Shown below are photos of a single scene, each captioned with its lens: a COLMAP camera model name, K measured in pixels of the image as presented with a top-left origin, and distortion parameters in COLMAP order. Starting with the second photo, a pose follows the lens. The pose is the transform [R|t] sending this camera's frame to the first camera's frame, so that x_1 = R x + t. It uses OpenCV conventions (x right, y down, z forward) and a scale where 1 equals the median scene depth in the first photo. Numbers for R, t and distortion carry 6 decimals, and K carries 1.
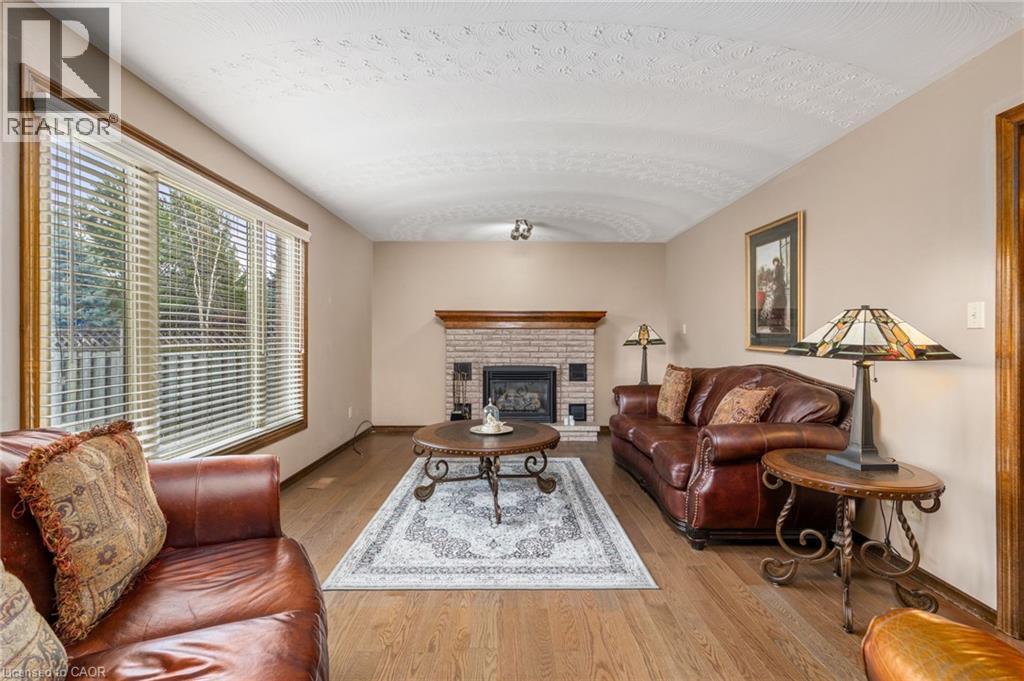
lens RADIAL K [[449.1, 0, 511.1], [0, 449.1, 339.3], [0, 0, 1]] dist [0.001054, 0.000345]
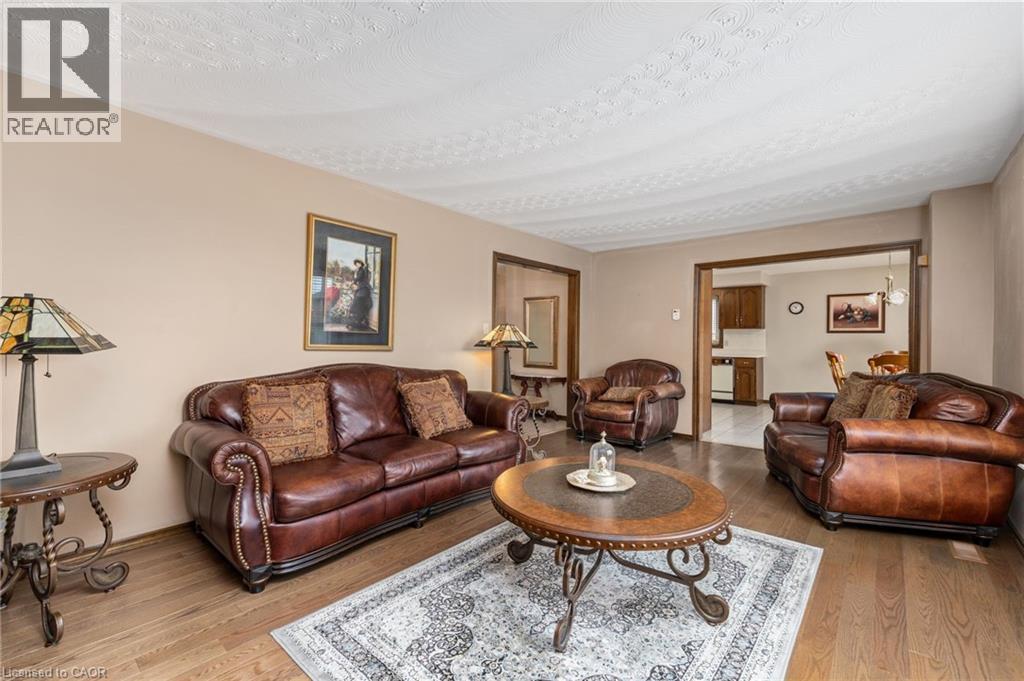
lens RADIAL K [[449.1, 0, 512.9], [0, 449.1, 339.9], [0, 0, 1]] dist [0.001054, 0.000345]
pose [[-0.752337, -0.011226, 0.658683, -0.376216], [-0.010651, 0.999931, 0.004876, -0.003981], [-0.658692, -0.003347, -0.752405, 1.578428]]
